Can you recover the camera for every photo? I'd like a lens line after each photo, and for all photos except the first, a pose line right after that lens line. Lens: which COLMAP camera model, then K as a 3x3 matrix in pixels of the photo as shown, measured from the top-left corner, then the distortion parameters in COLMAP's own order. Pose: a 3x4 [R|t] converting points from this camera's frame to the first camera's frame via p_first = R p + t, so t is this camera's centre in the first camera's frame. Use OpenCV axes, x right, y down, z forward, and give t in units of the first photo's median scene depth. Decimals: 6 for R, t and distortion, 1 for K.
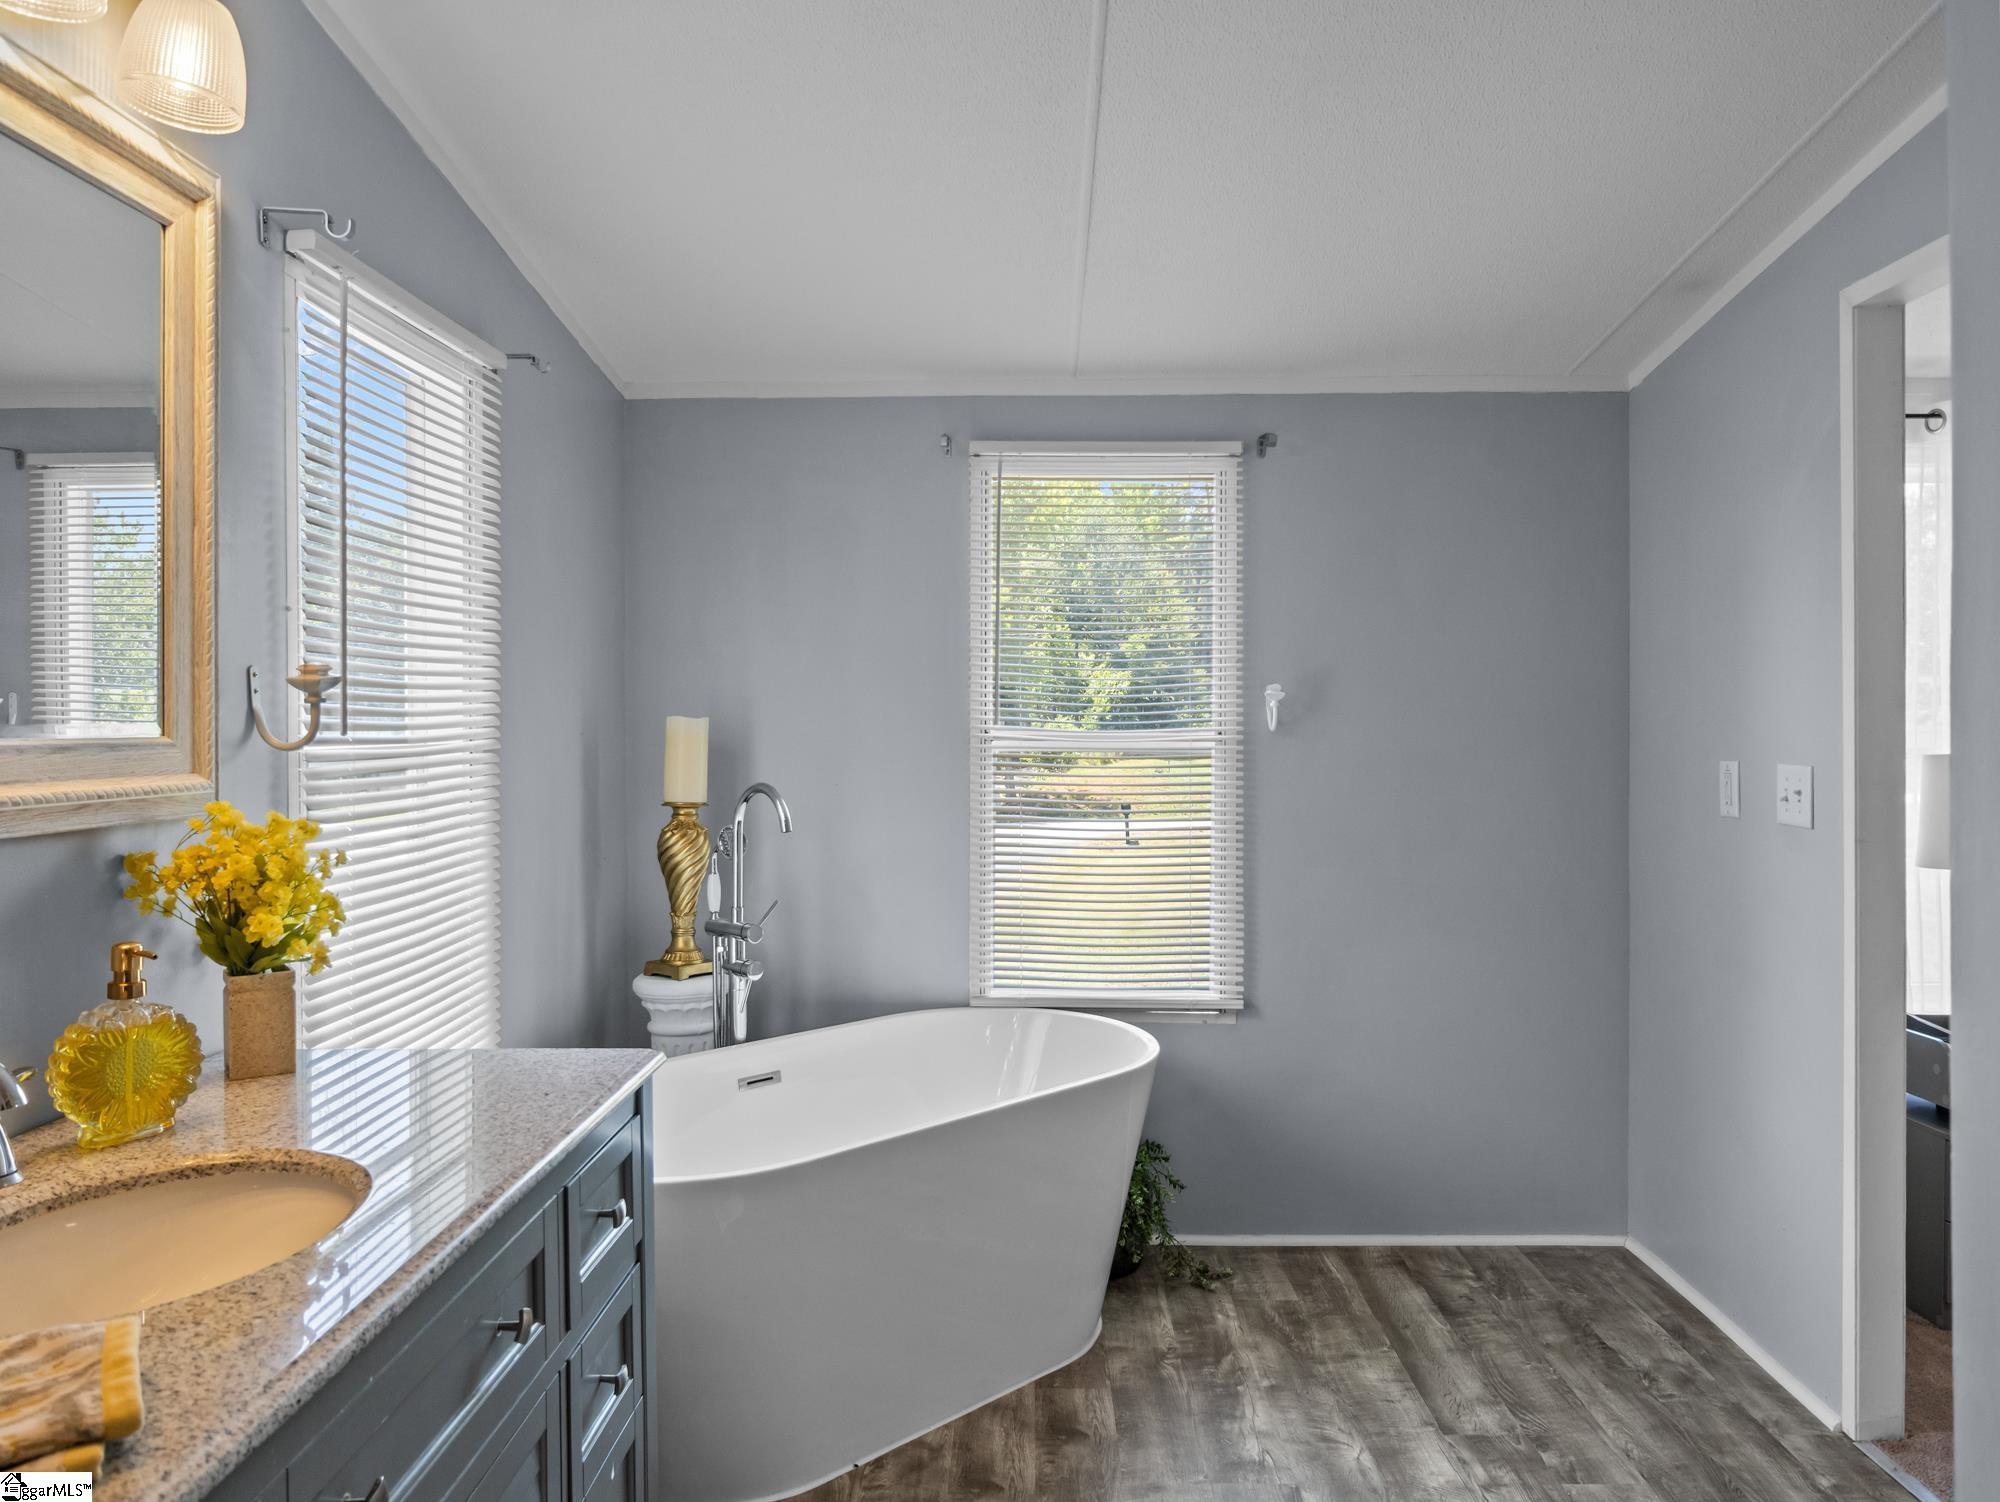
lens RADIAL K [[1378.7, 0, 1001.0], [0, 1378.7, 730.3], [0, 0, 1]] dist [0.002622, 0.000346]
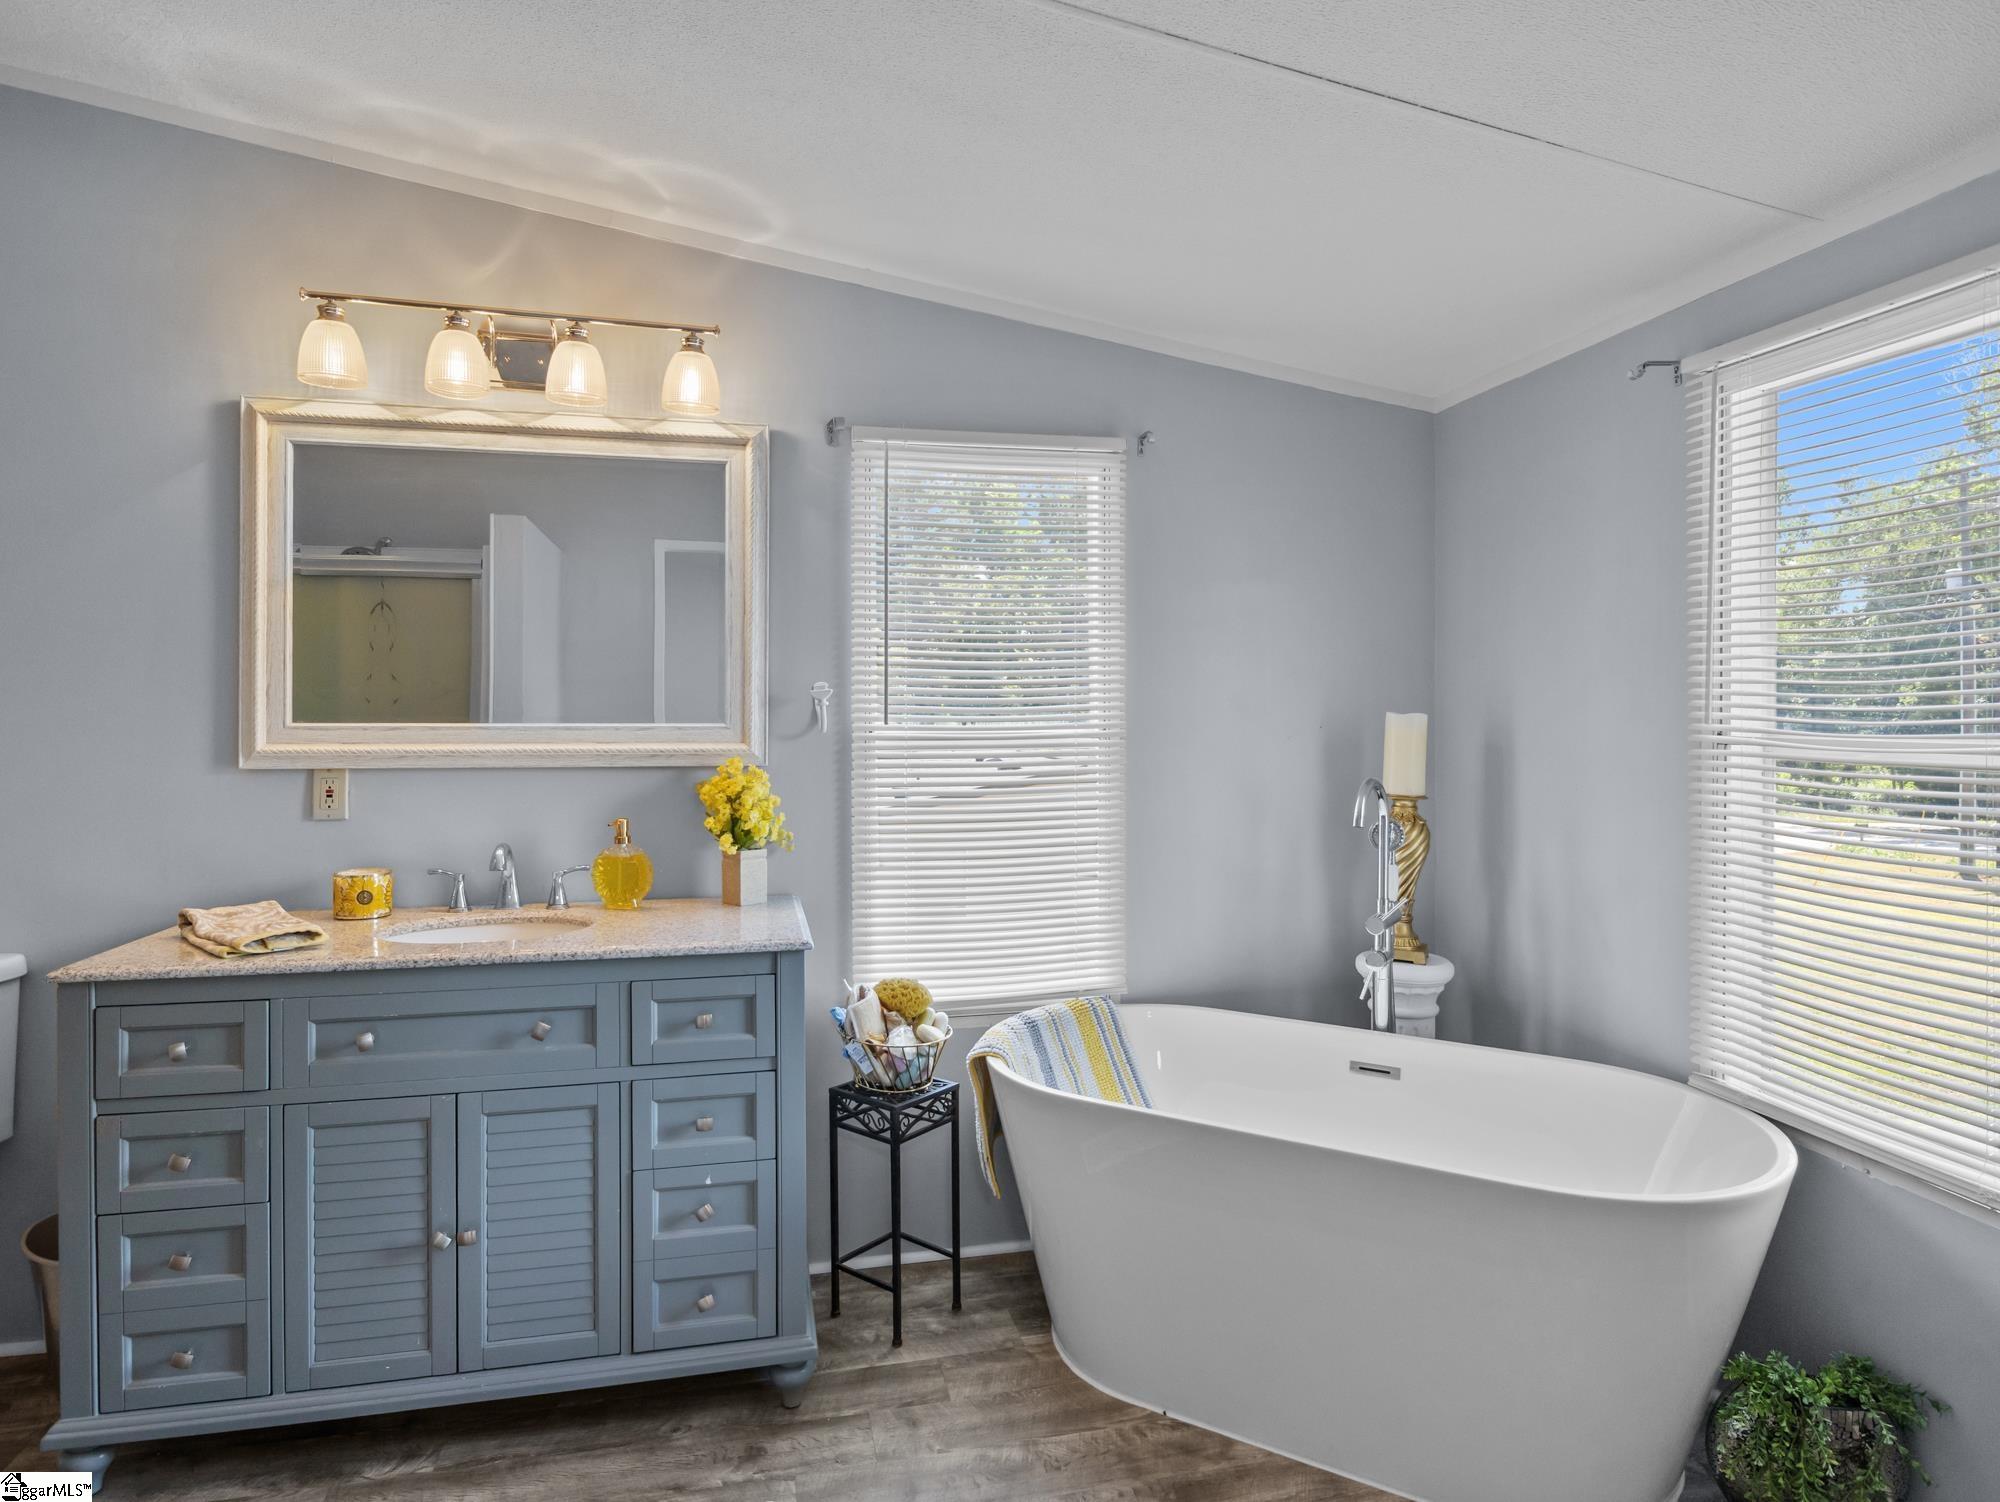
lens RADIAL K [[1143.0, 0, 994.6], [0, 1143.0, 725.7], [0, 0, 1]] dist [-0.011614, 0.001533]
pose [[0.236524, 0.014599, -0.971516, 0.684379], [-0.005061, 0.999892, 0.013794, -0.011518], [0.971613, 0.001654, 0.236572, 0.635034]]
